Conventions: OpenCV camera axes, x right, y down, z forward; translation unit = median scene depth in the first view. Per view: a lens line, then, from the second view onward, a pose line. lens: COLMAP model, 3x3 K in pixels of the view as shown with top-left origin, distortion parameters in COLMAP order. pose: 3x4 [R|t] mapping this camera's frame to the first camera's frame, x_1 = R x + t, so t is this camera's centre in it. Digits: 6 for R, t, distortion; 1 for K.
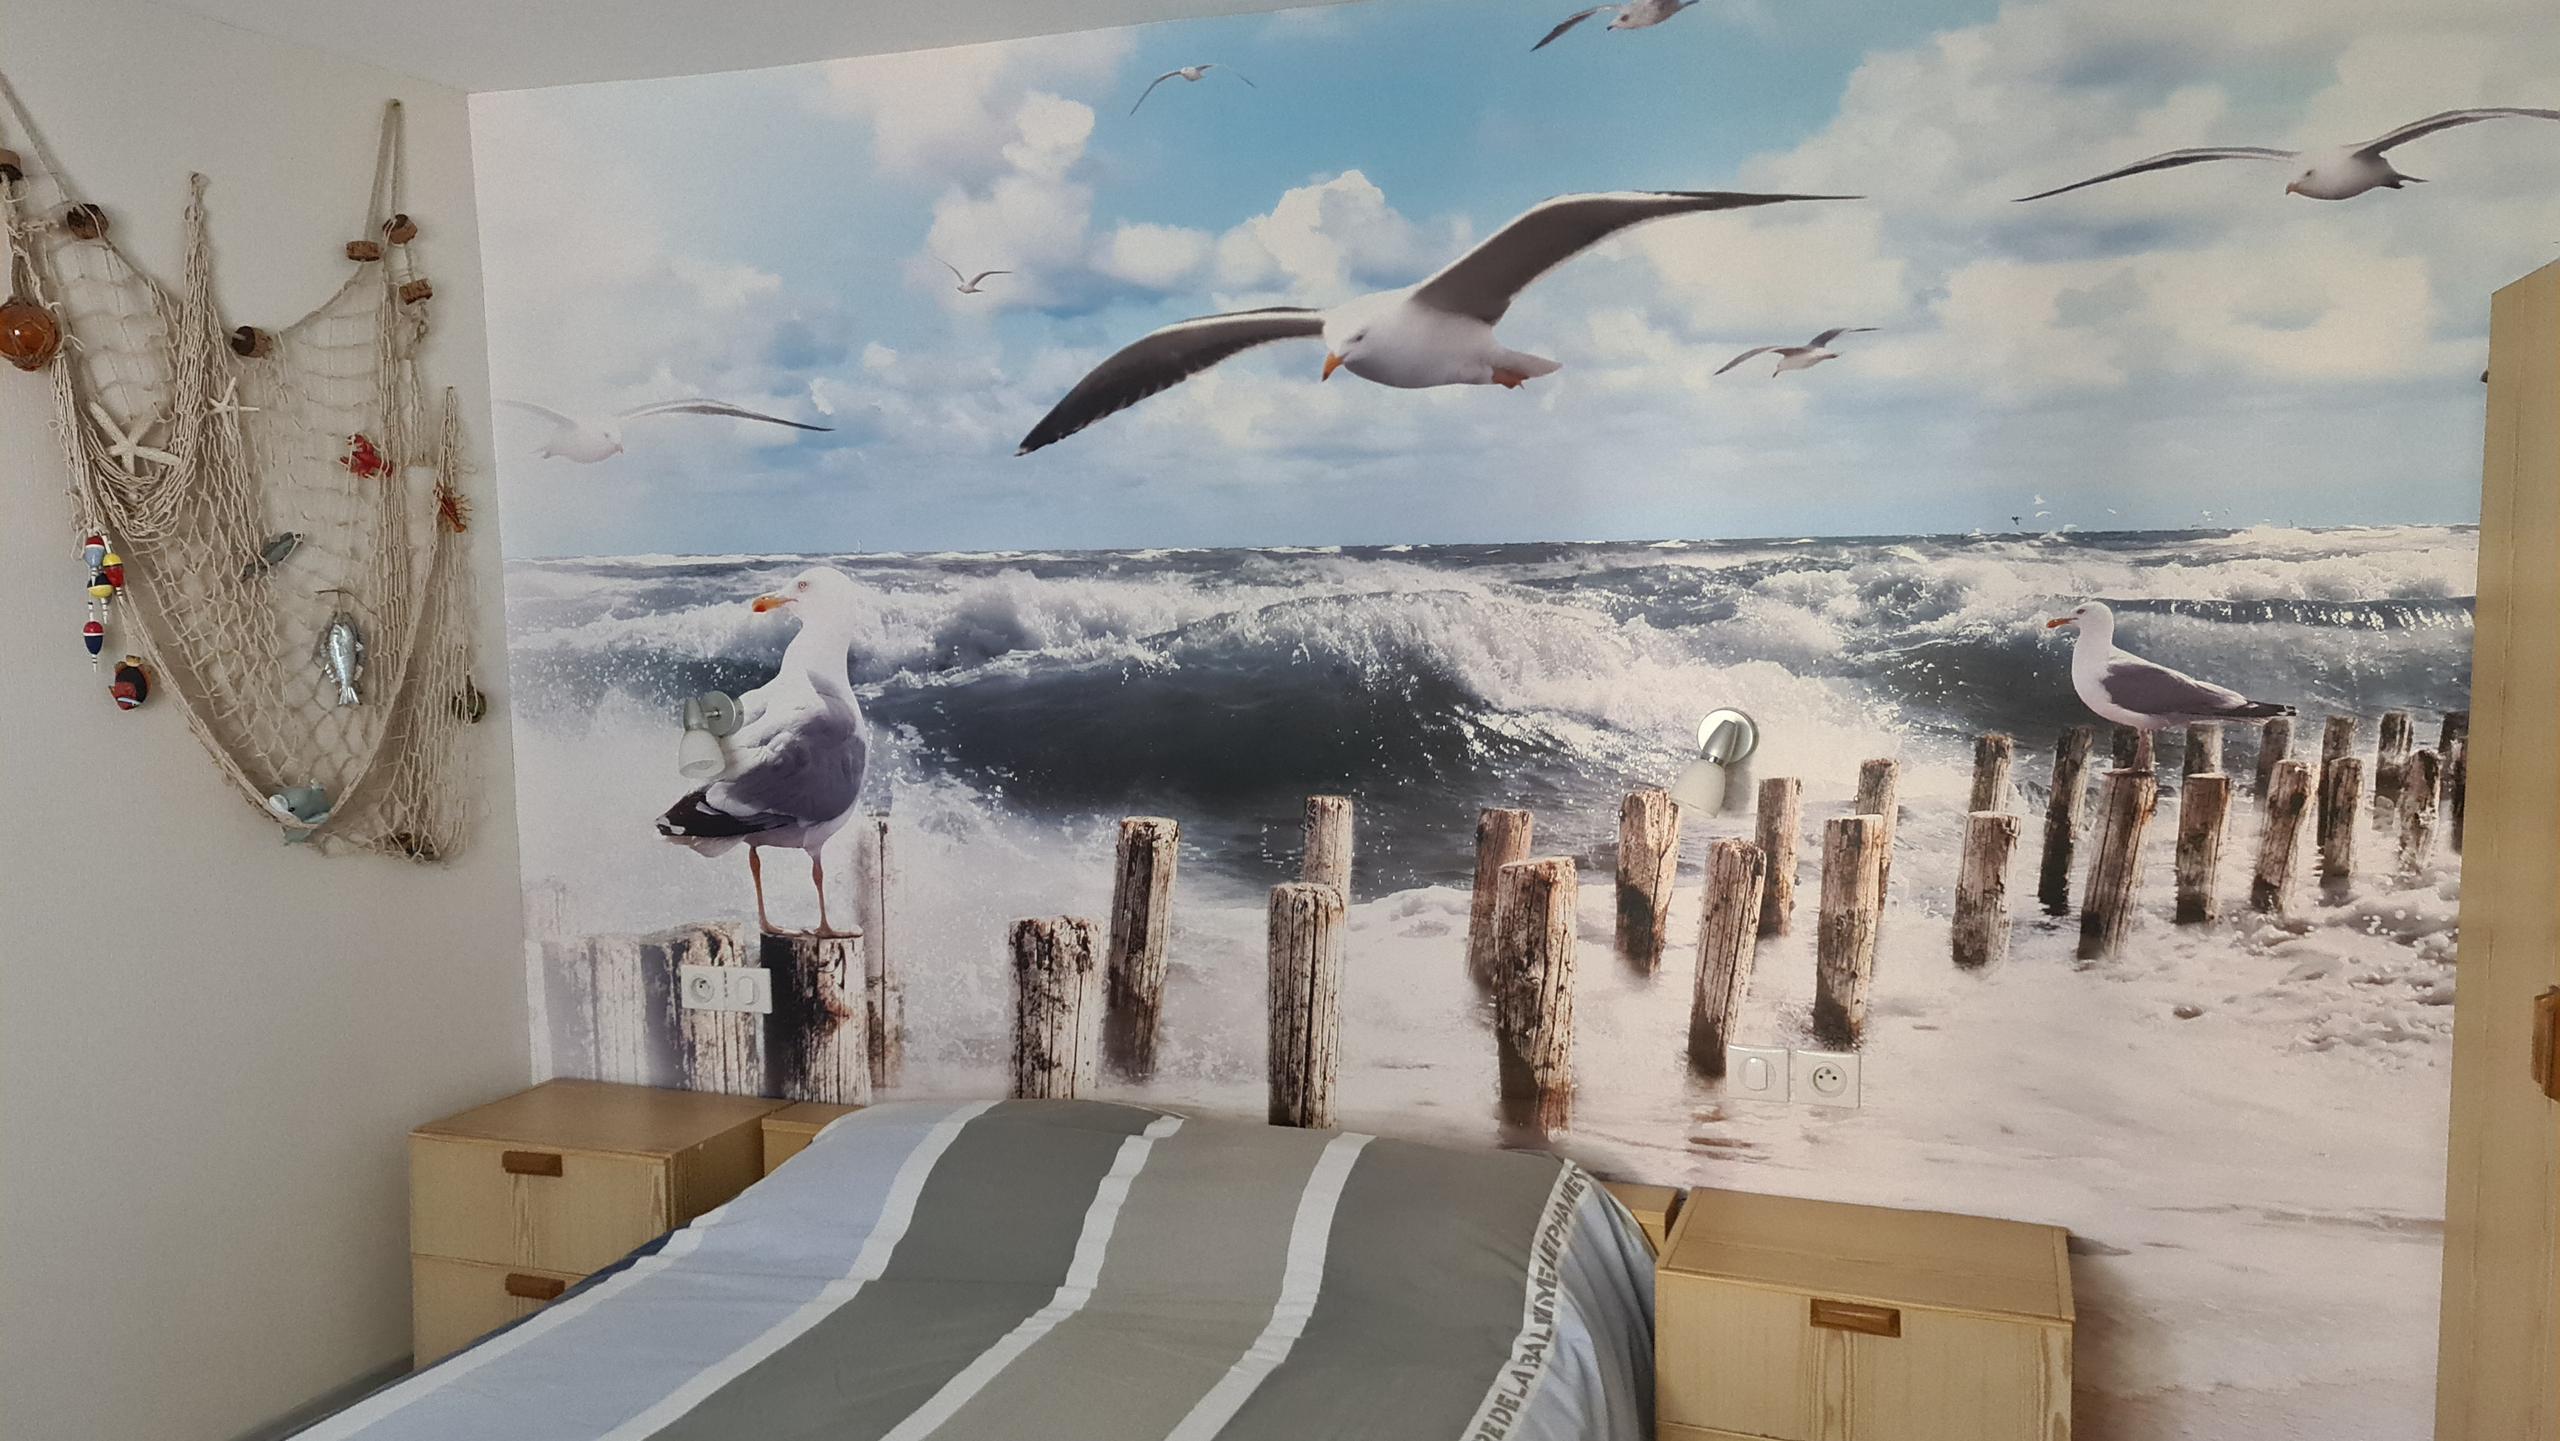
lens RADIAL K [[1883.9, 0, 1280.3], [0, 1883.9, 738.8], [0, 0, 1]] dist [0.077983, -0.005479]
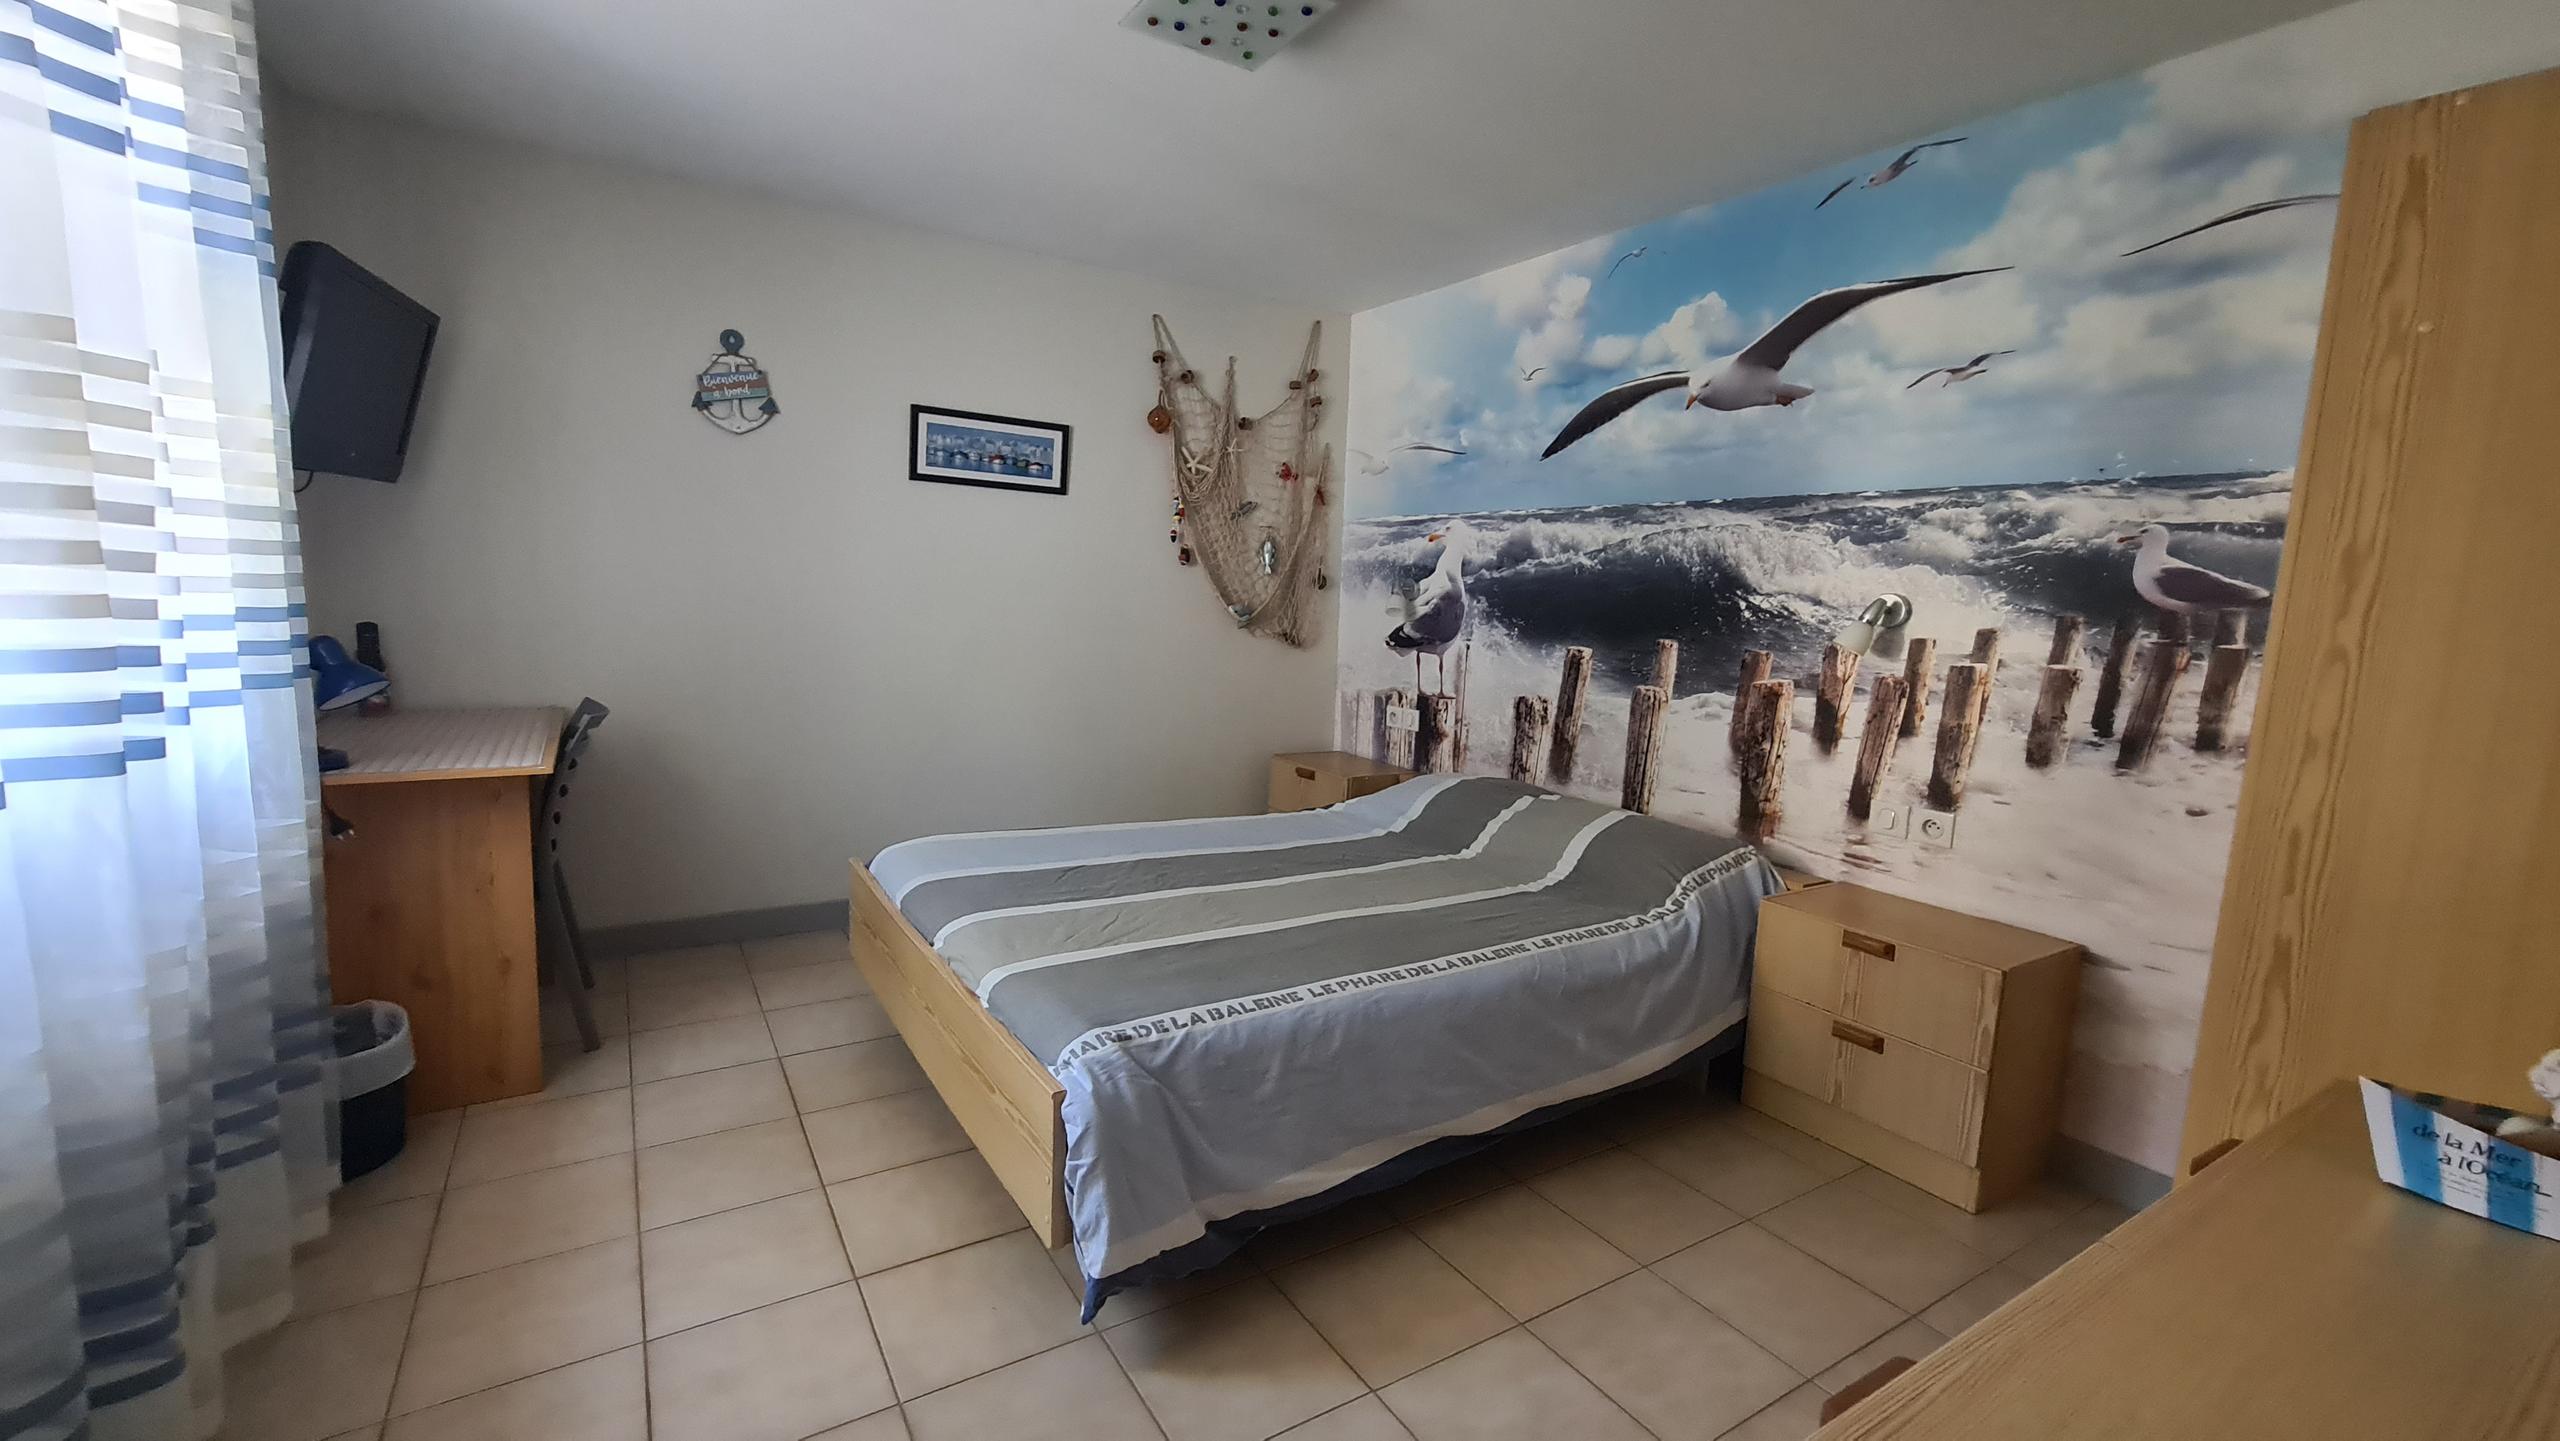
lens RADIAL K [[1052.3, 0, 1279.5], [0, 1052.3, 717.0], [0, 0, 1]] dist [0.001693, 0.000404]
pose [[0.789339, 0.116306, -0.602840, 0.363080], [-0.107630, 0.992901, 0.050633, 0.096468], [0.604449, 0.024917, 0.796254, -0.041834]]
